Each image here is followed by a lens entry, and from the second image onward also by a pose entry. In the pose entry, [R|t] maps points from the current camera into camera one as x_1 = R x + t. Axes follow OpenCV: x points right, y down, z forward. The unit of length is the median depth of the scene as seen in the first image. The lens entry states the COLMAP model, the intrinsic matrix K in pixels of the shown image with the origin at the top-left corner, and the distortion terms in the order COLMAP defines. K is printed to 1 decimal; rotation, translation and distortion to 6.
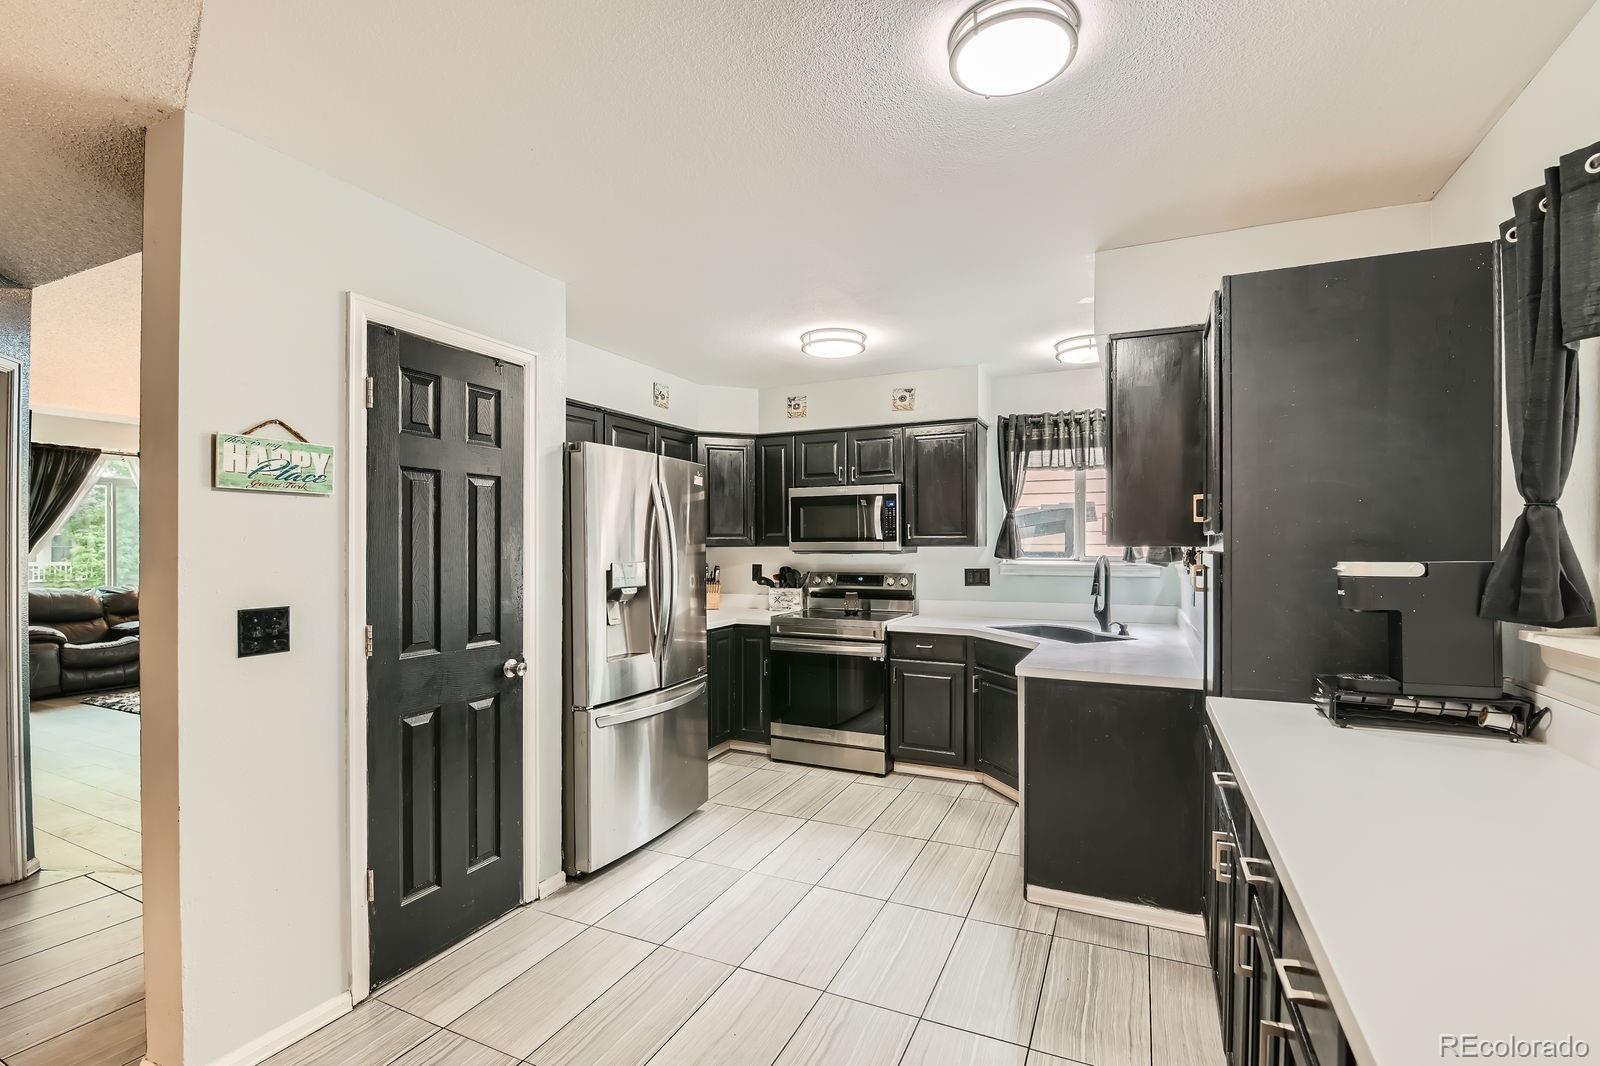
lens RADIAL K [[697.6, 0, 807.7], [0, 697.6, 542.4], [0, 0, 1]] dist [-0.013967, -0.000569]
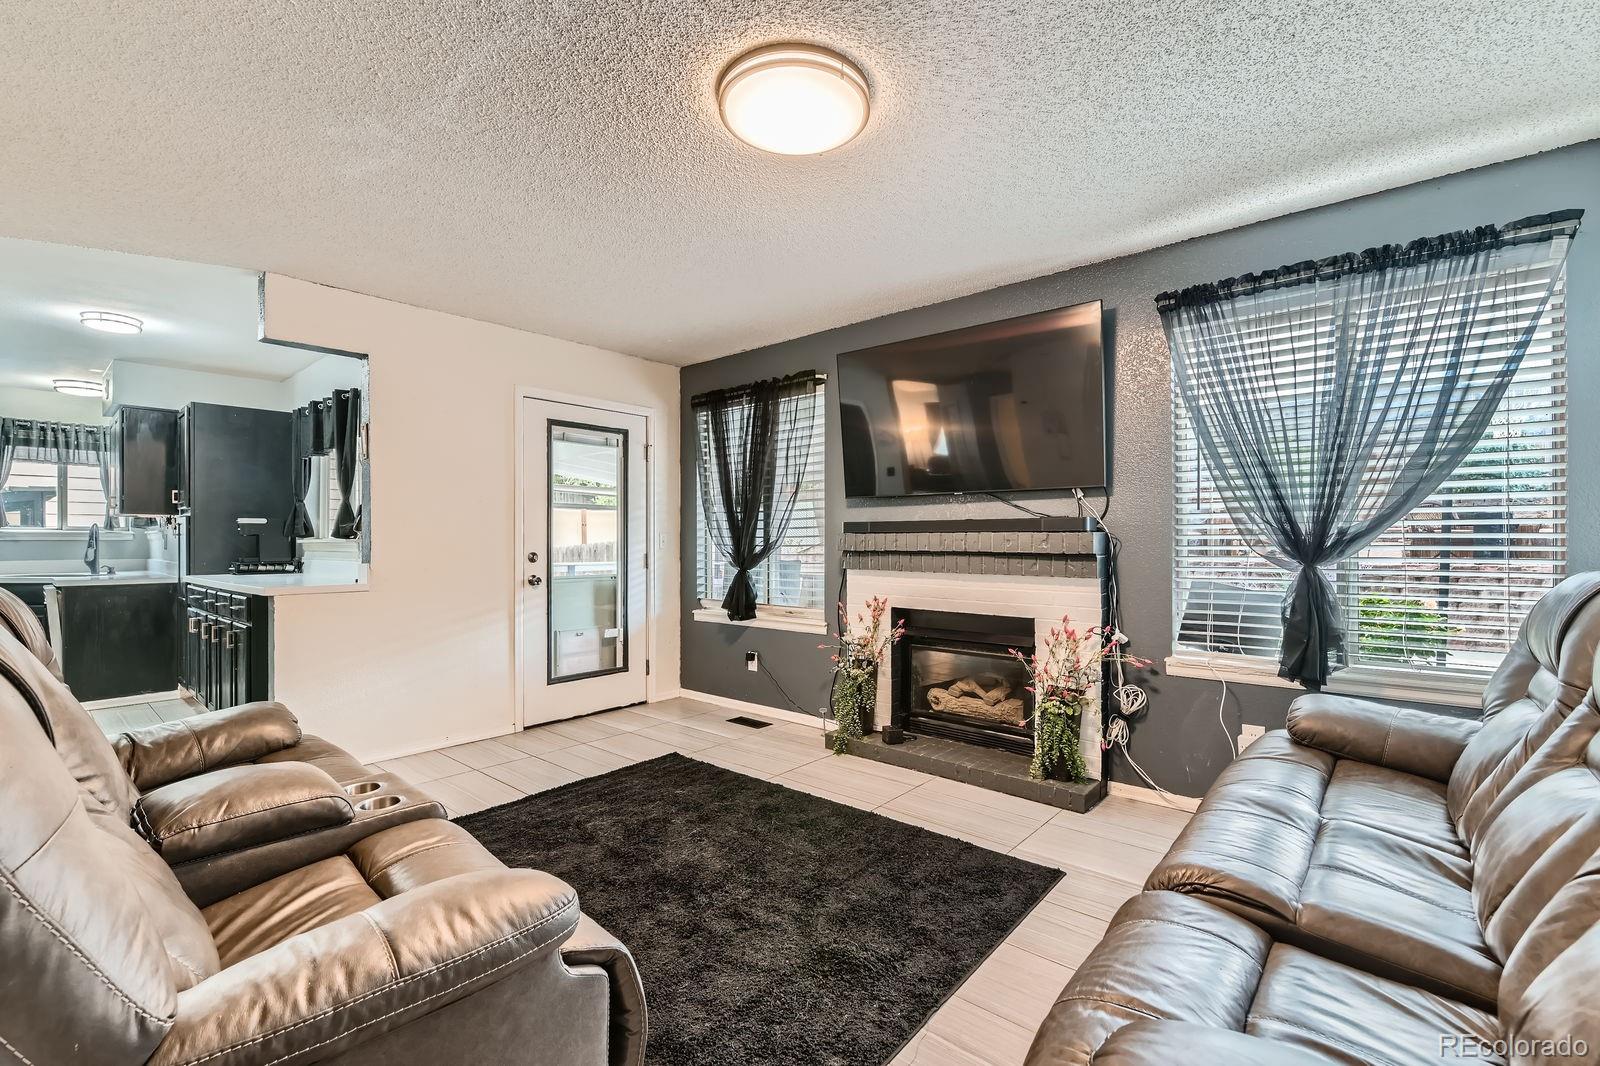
lens RADIAL K [[697.6, 0, 808.9], [0, 697.6, 535.2], [0, 0, 1]] dist [-0.013967, -0.000569]
pose [[0.267059, 0.001854, 0.963679, -0.943871], [0.000645, 0.999998, -0.002102, 0.074180], [-0.963680, 0.001183, 0.267057, -1.421532]]
